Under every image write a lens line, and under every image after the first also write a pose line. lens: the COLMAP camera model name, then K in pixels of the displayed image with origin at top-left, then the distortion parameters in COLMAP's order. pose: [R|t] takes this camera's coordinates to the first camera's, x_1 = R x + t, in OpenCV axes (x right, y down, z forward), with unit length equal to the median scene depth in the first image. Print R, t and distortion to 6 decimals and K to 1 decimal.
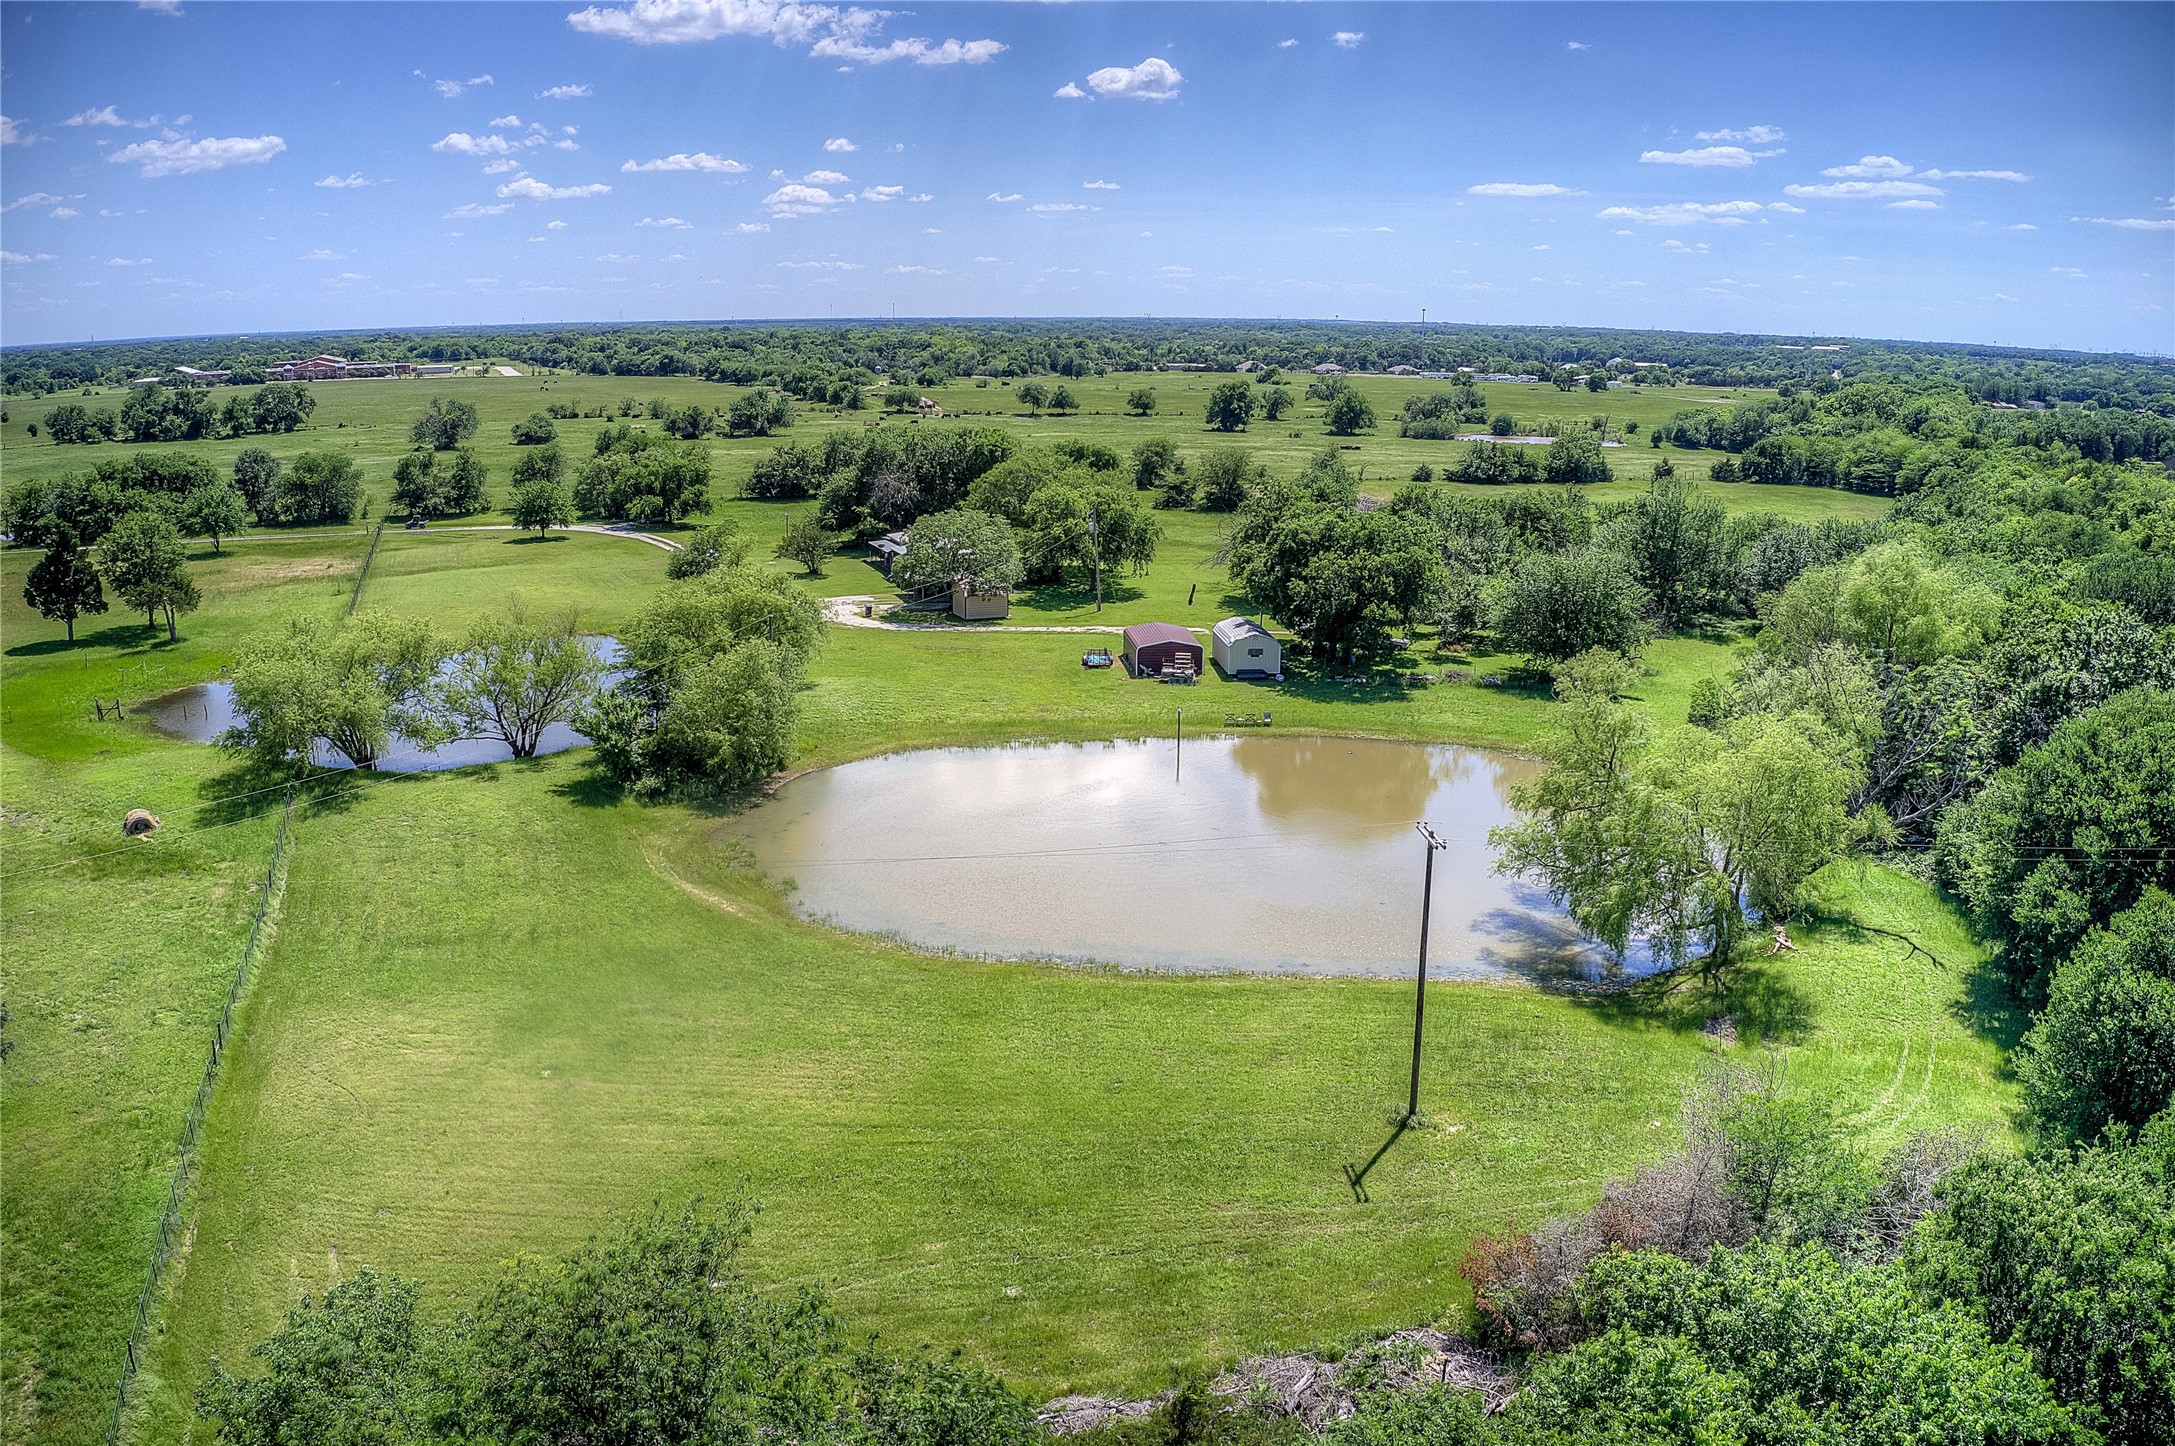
lens RADIAL K [[1718.3, 0, 1055.6], [0, 1718.3, 713.9], [0, 0, 1]] dist [-0.186565, 0.030429]
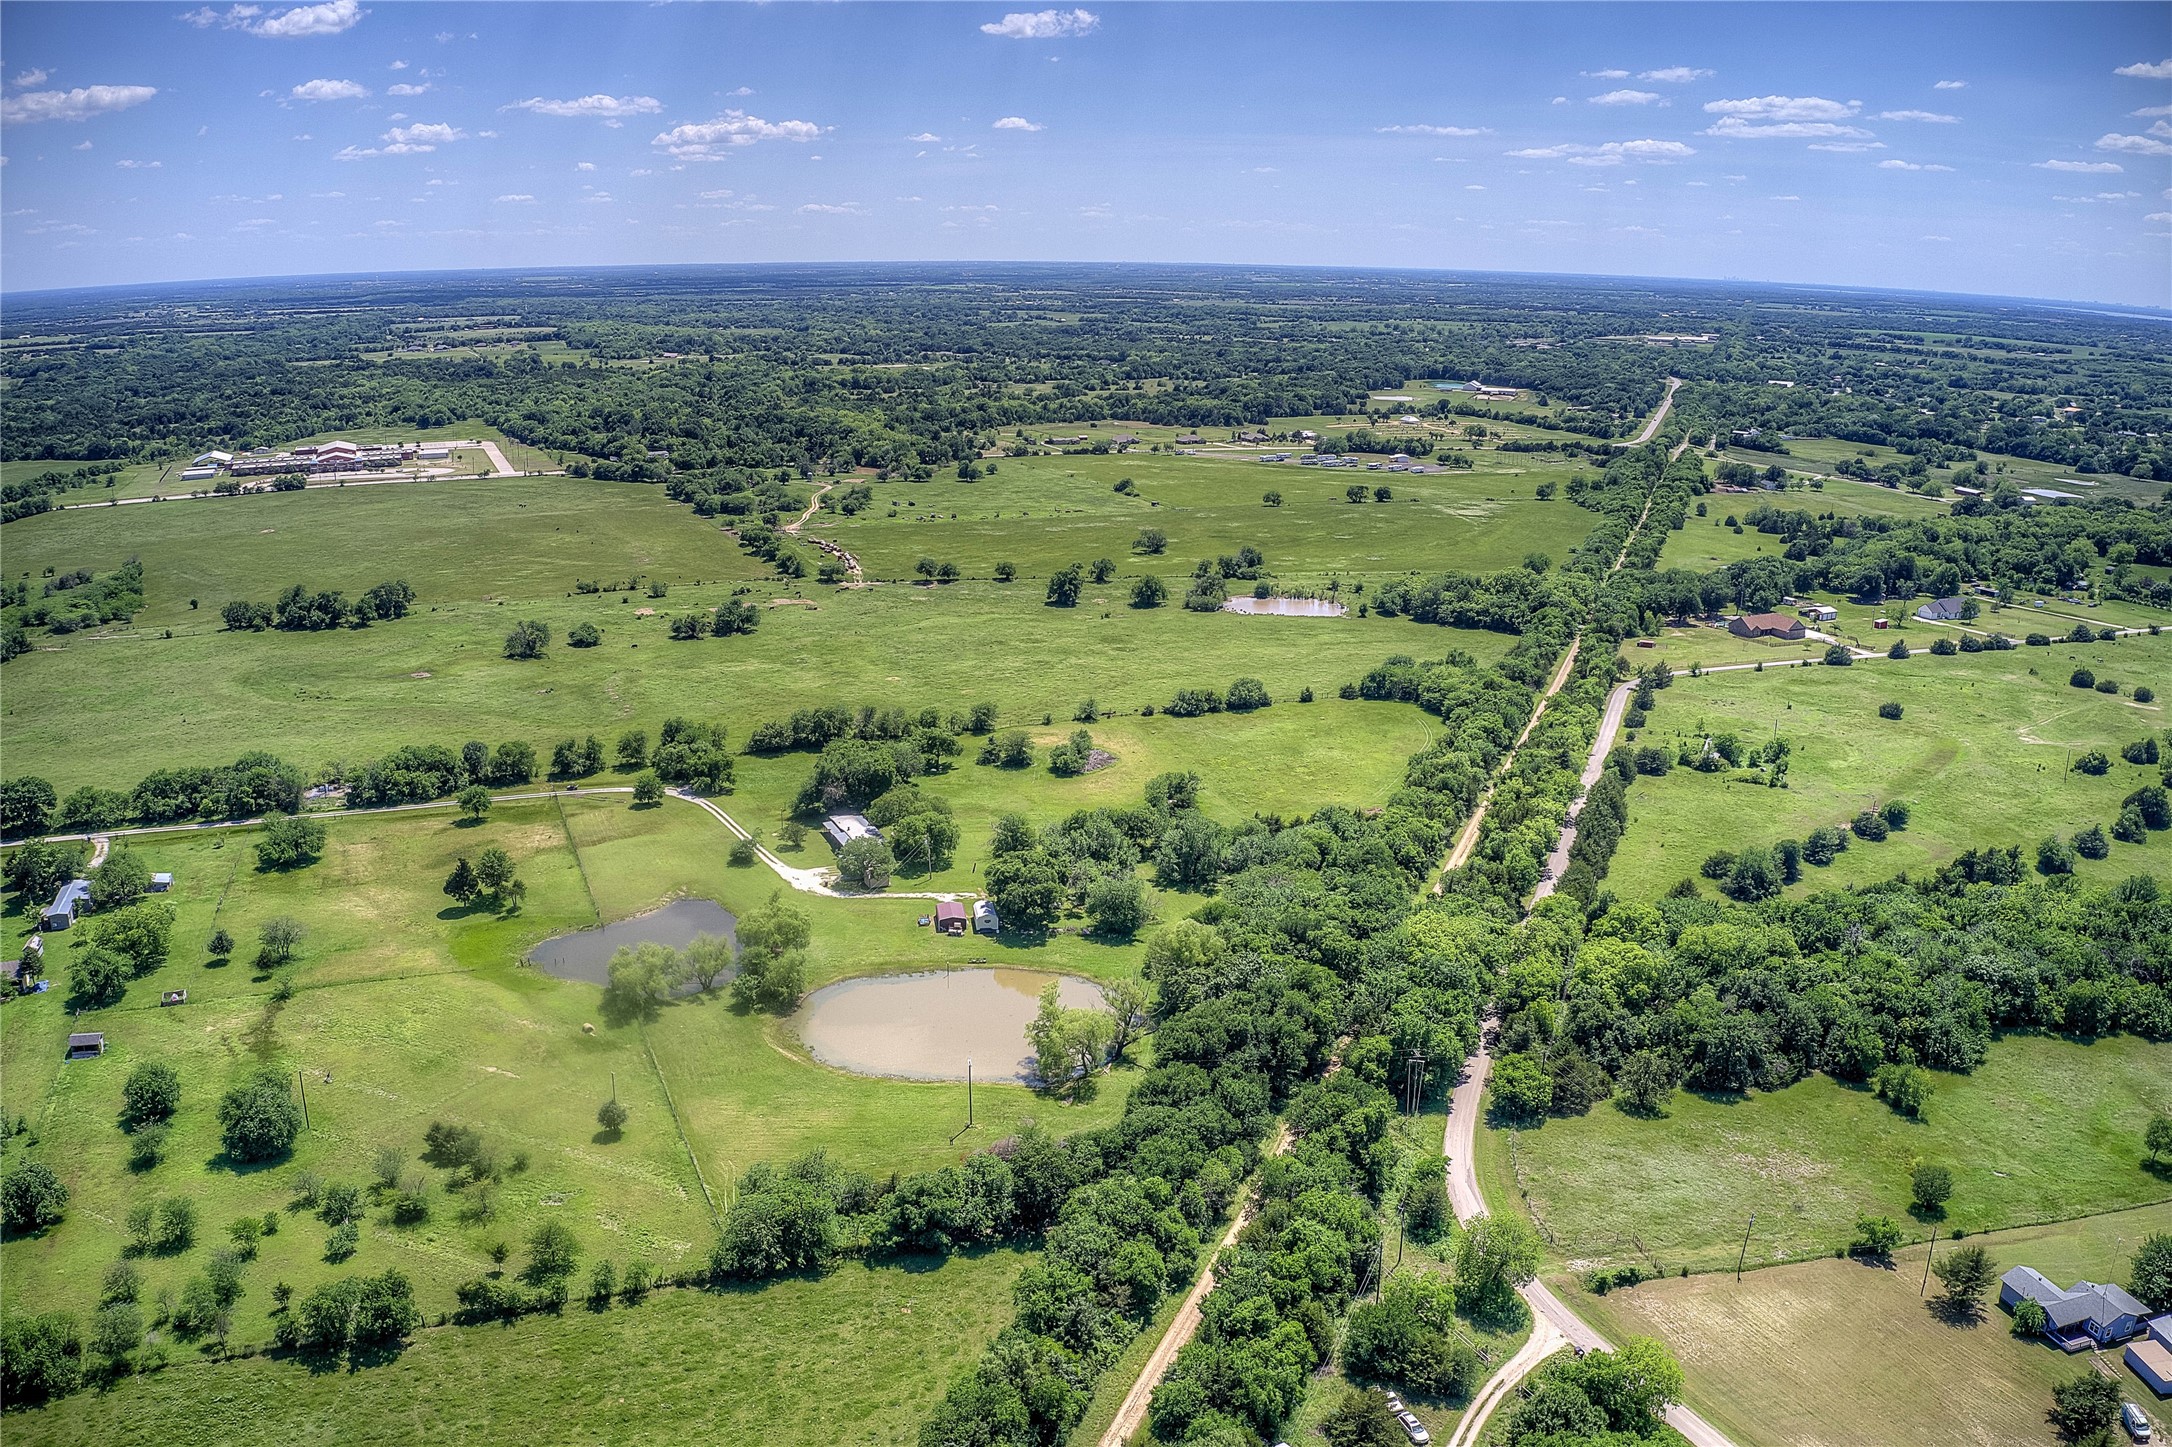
lens RADIAL K [[1715.9, 0, 1083.2], [0, 1715.9, 720.6], [0, 0, 1]] dist [-0.186565, 0.030429]
pose [[0.998250, -0.009031, 0.058438, 0.053090], [0.006744, 0.999208, 0.039213, -0.195944], [-0.058746, -0.038750, 0.997521, -0.672675]]
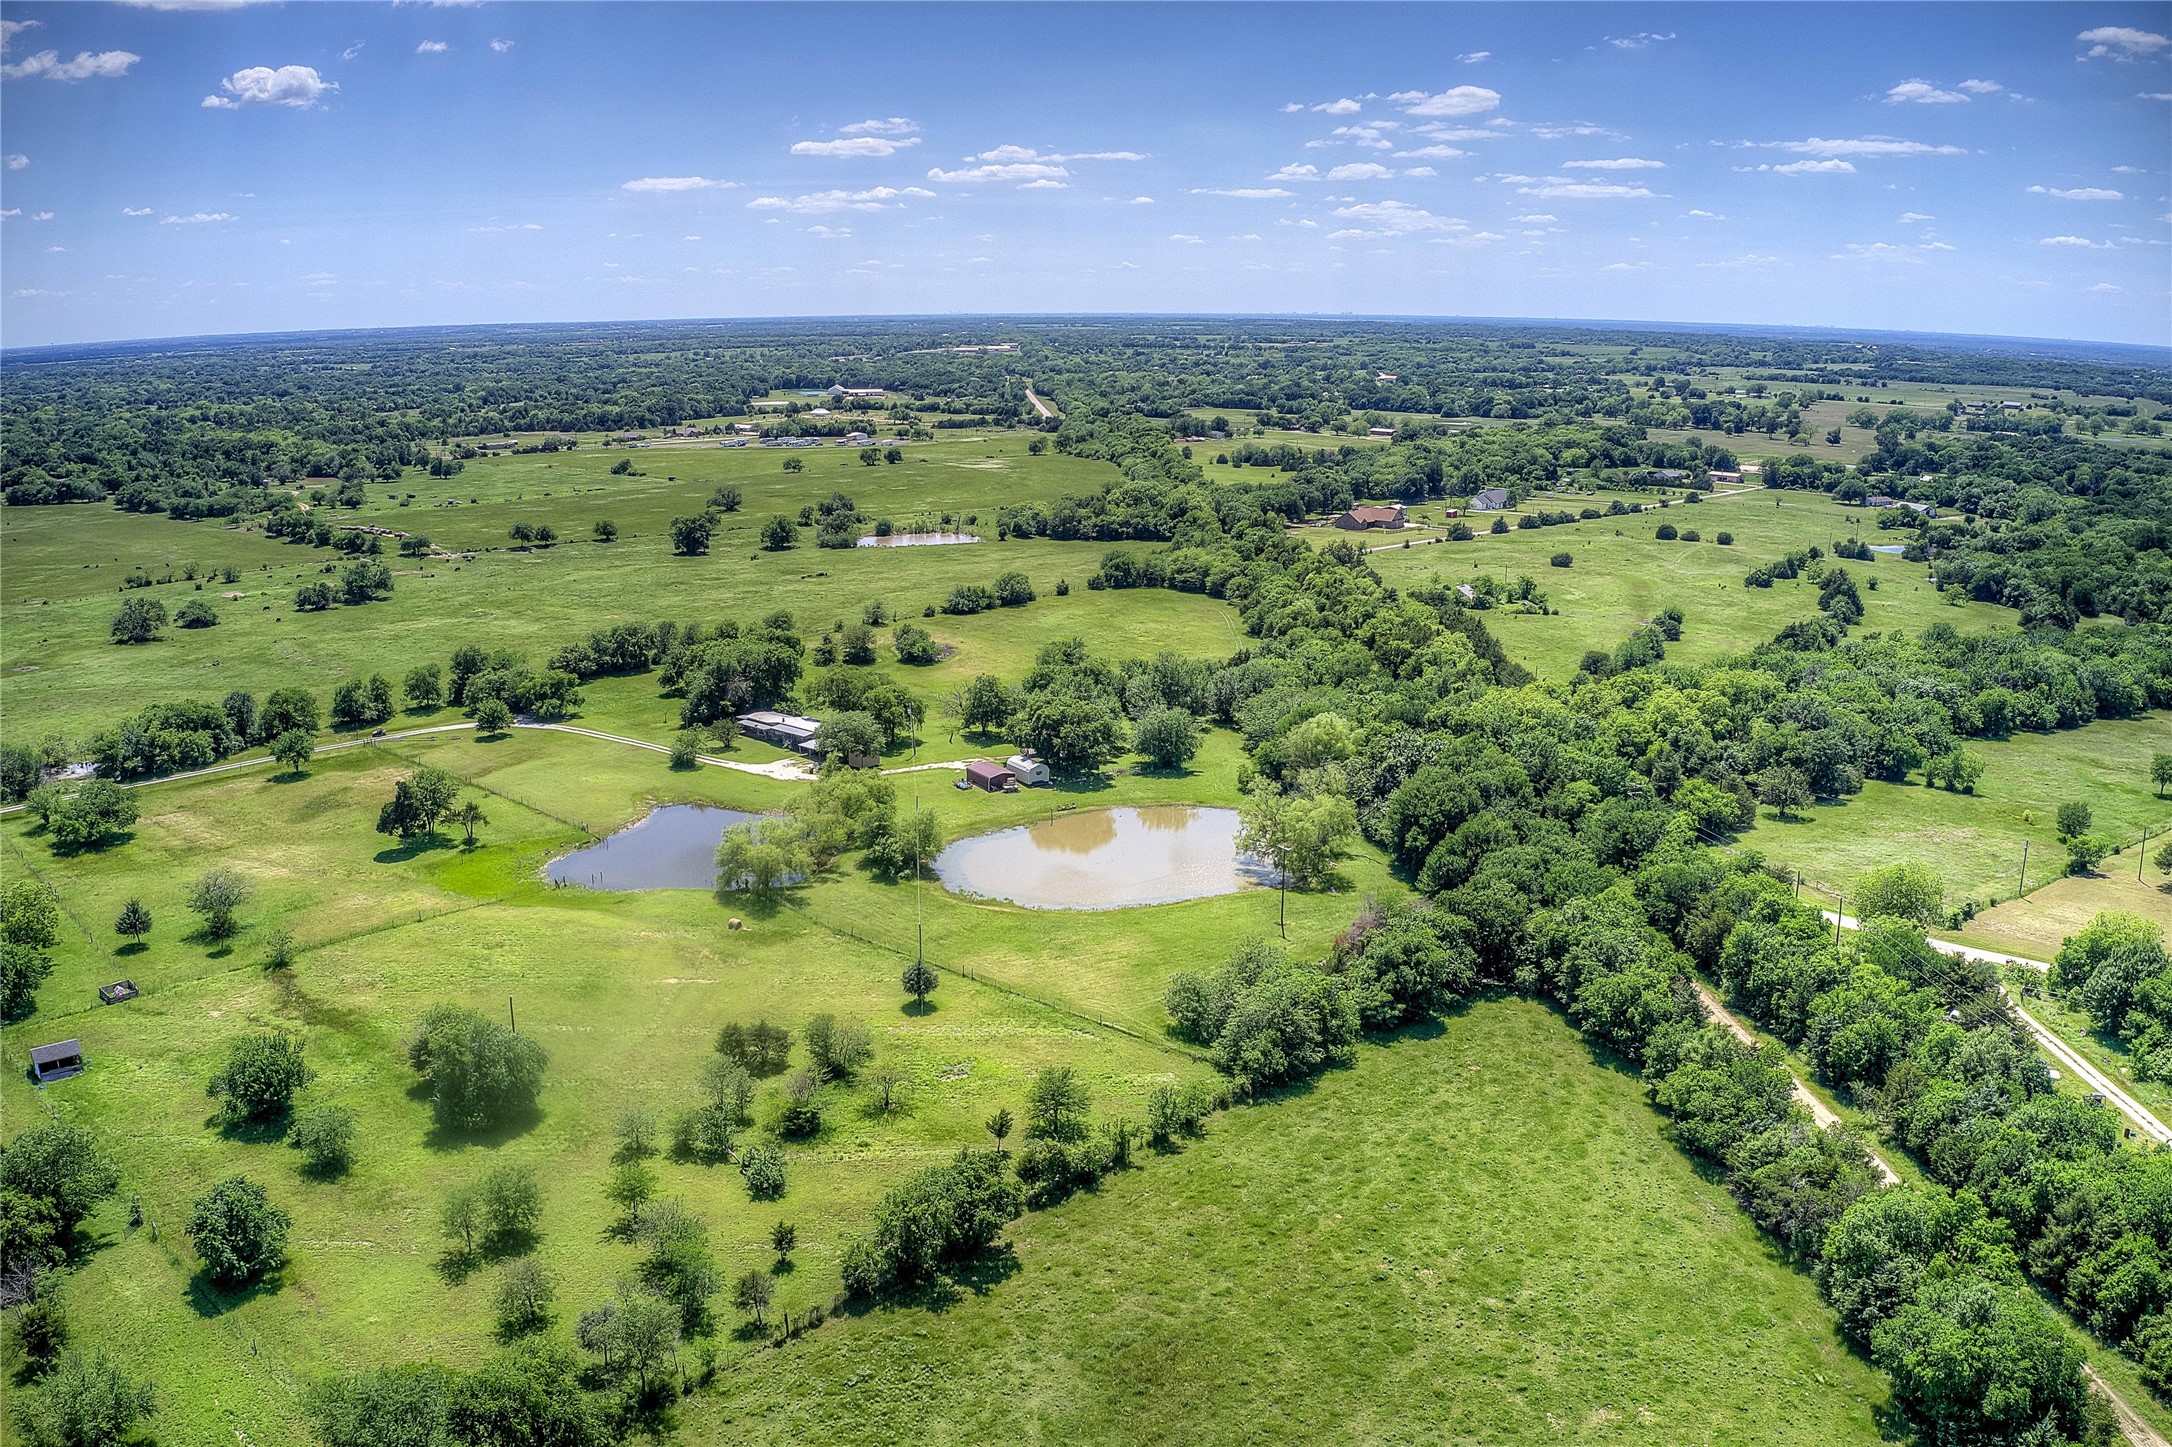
lens RADIAL K [[1715.9, 0, 1085.6], [0, 1715.9, 710.4], [0, 0, 1]] dist [-0.186565, 0.030429]
pose [[0.879206, -0.114934, 0.462372, -0.391149], [0.113548, 0.993051, 0.030935, -0.082714], [-0.462714, 0.025303, 0.886146, -0.453116]]
